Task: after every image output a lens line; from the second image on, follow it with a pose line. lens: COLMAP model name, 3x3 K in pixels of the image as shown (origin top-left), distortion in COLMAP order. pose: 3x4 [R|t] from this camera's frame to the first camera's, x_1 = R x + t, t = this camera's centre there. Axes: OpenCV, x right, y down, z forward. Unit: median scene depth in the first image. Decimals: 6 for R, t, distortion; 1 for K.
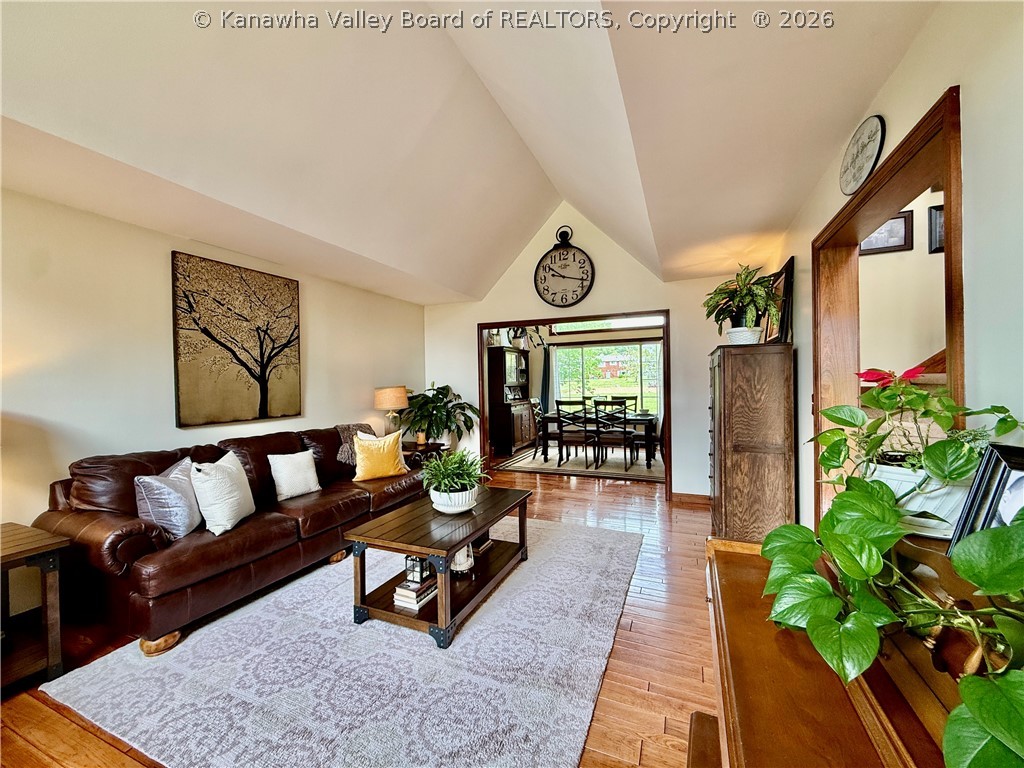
lens RADIAL K [[408.1, 0, 512.2], [0, 408.1, 385.2], [0, 0, 1]] dist [-0.001076, 0.000470]
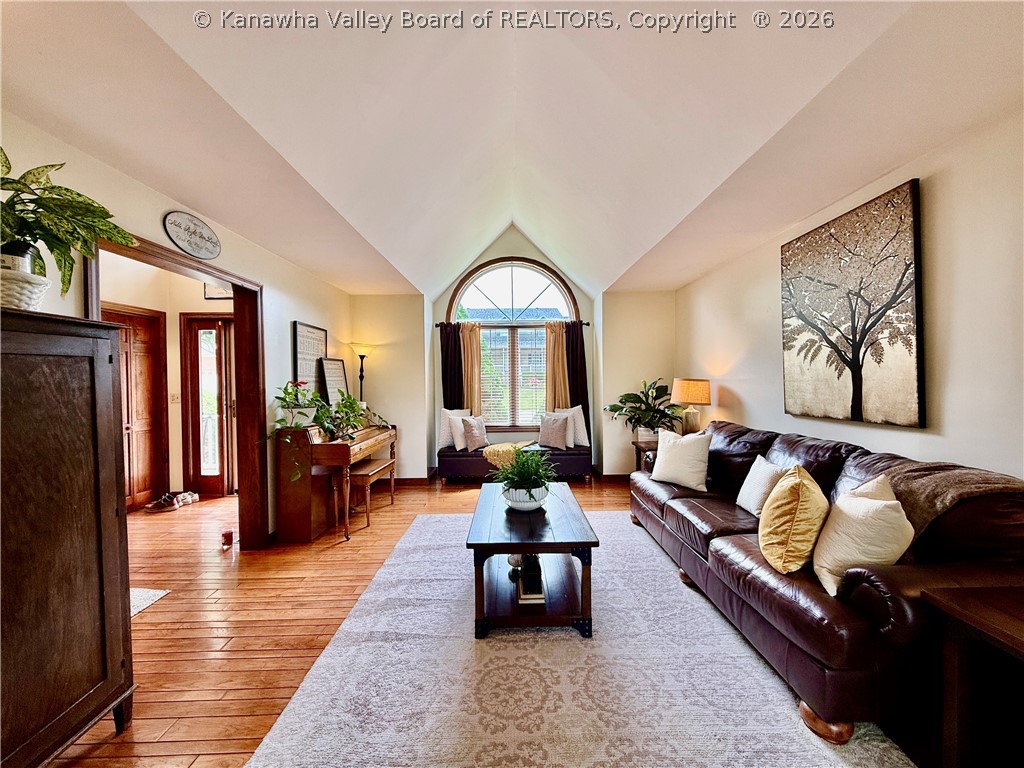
lens RADIAL K [[408.1, 0, 511.4], [0, 408.1, 386.0], [0, 0, 1]] dist [-0.001076, 0.000470]
pose [[-0.916168, 0.036360, -0.399141, 0.203938], [0.028775, 0.999274, 0.024980, -0.011454], [0.399759, 0.011401, -0.916549, 1.392036]]
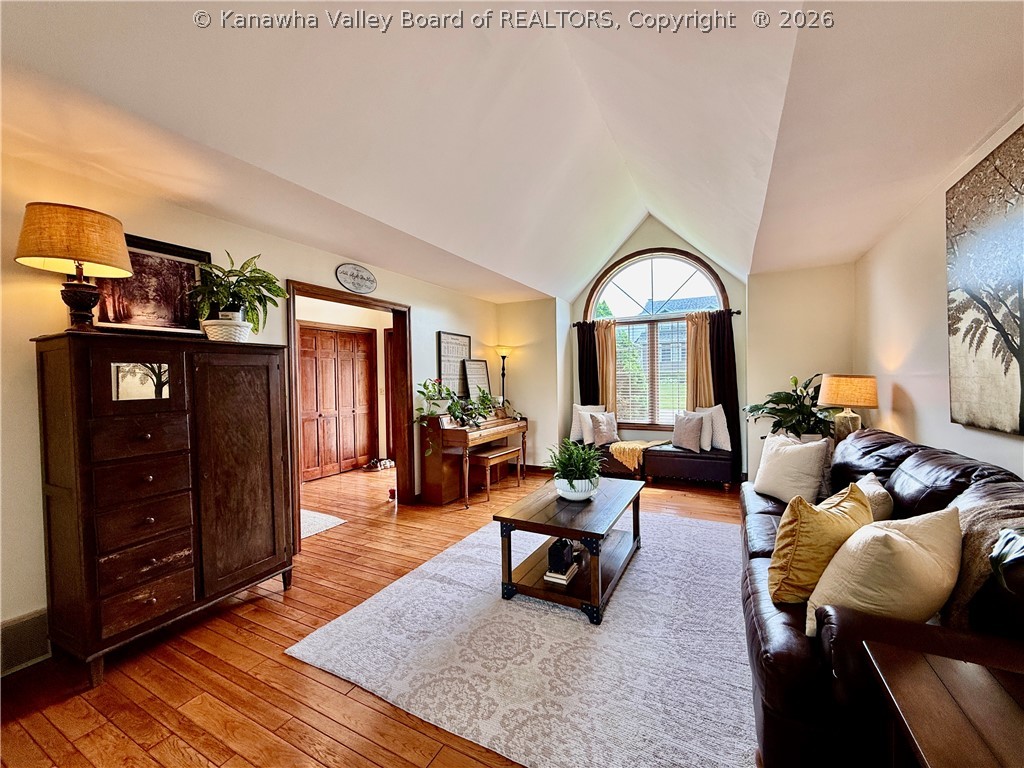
lens RADIAL K [[408.1, 0, 510.8], [0, 408.1, 385.4], [0, 0, 1]] dist [-0.001076, 0.000470]
pose [[-0.995787, 0.033827, 0.085228, -0.051929], [0.035411, 0.999226, 0.017146, -0.006202], [-0.084582, 0.020092, -0.996214, 1.515140]]
